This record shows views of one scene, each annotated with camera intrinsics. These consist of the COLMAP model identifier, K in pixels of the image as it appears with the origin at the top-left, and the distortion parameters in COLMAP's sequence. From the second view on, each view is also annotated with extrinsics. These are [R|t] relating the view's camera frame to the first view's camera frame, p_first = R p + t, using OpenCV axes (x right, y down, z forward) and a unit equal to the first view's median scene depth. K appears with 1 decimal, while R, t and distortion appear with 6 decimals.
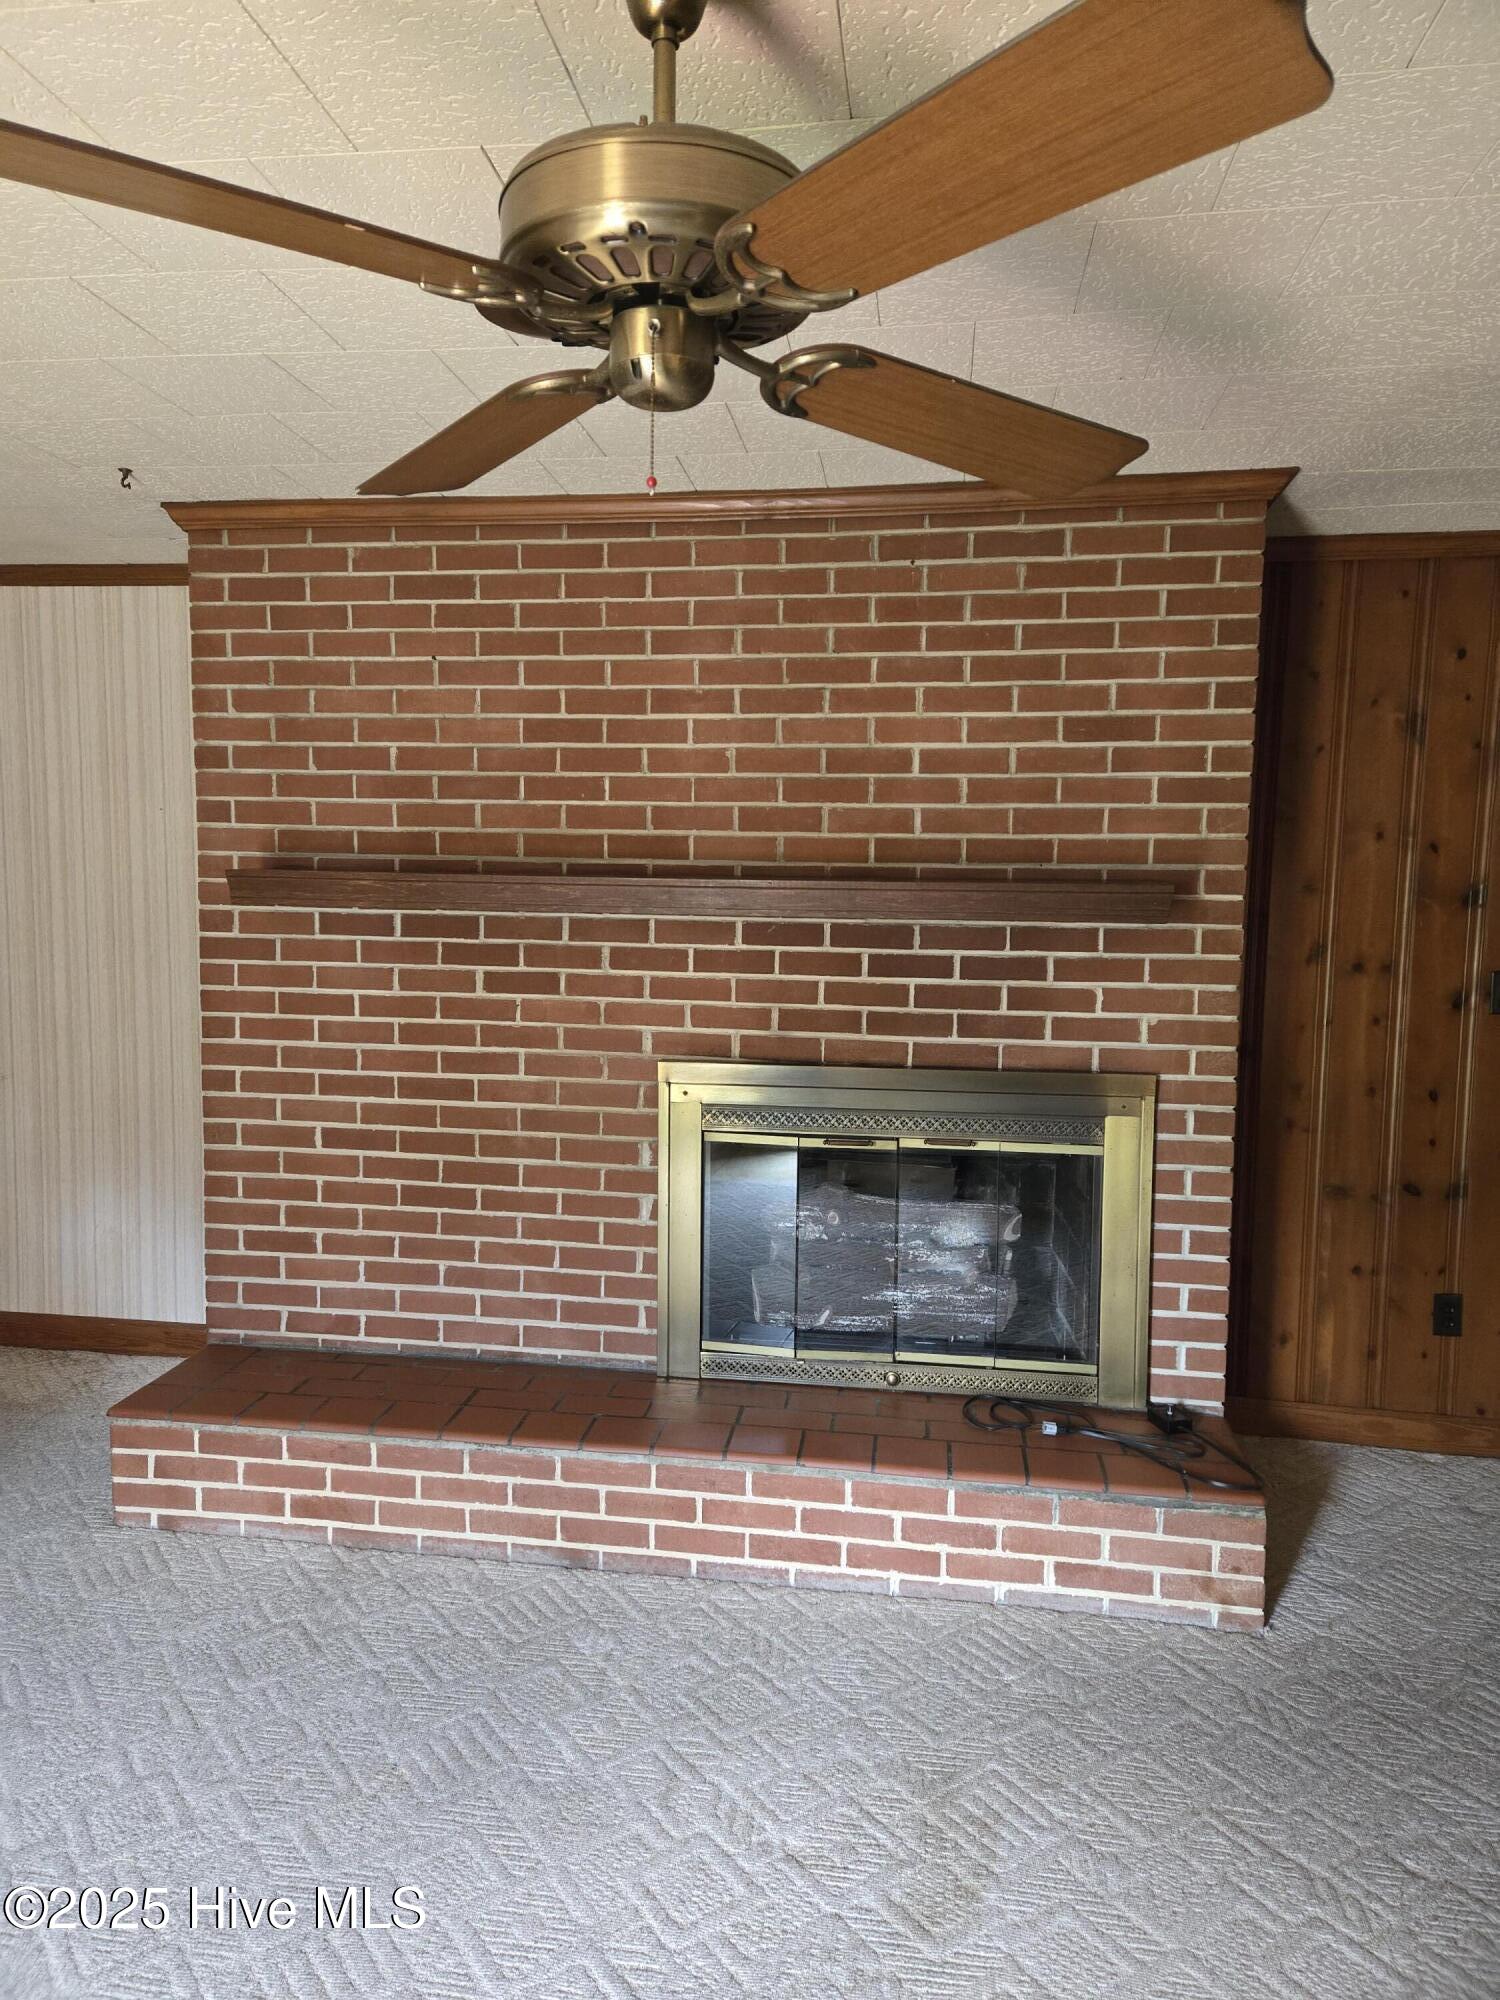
lens RADIAL K [[1293.3, 0, 741.7], [0, 1293.3, 987.4], [0, 0, 1]] dist [0.078767, -0.067302]
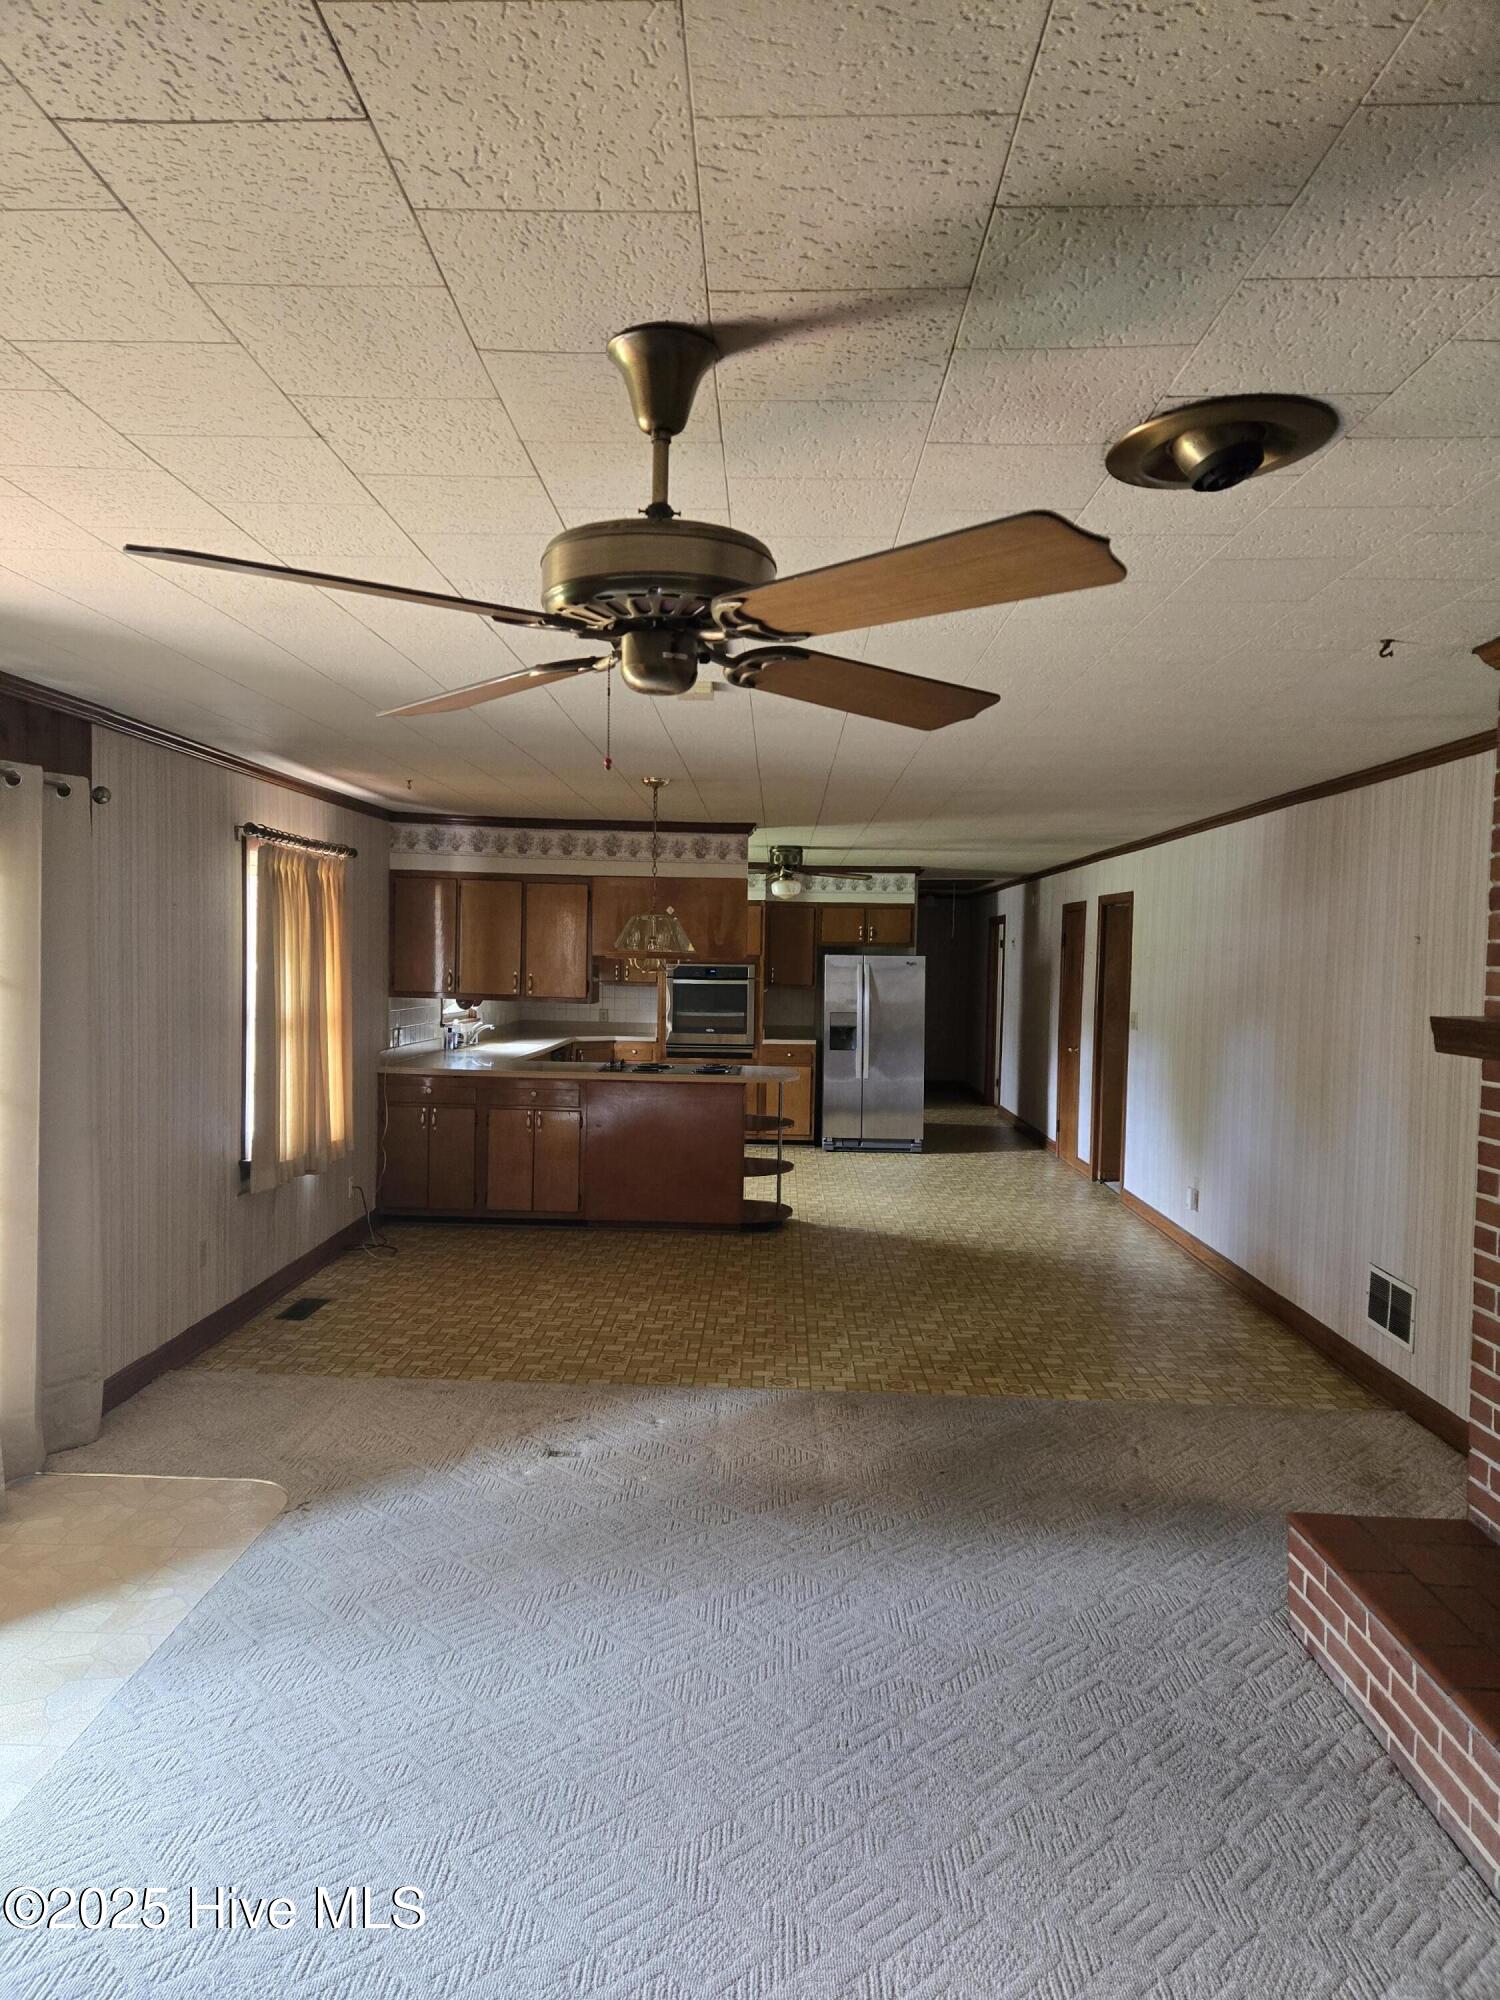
lens RADIAL K [[1312.6, 0, 750.0], [0, 1312.6, 1000.0], [0, 0, 1]] dist [0.070822, -0.071830]
pose [[0.126440, 0.018142, -0.991808, 0.549668], [-0.097639, 0.995205, 0.005756, -0.061939], [0.987157, 0.096112, 0.127605, 0.394720]]
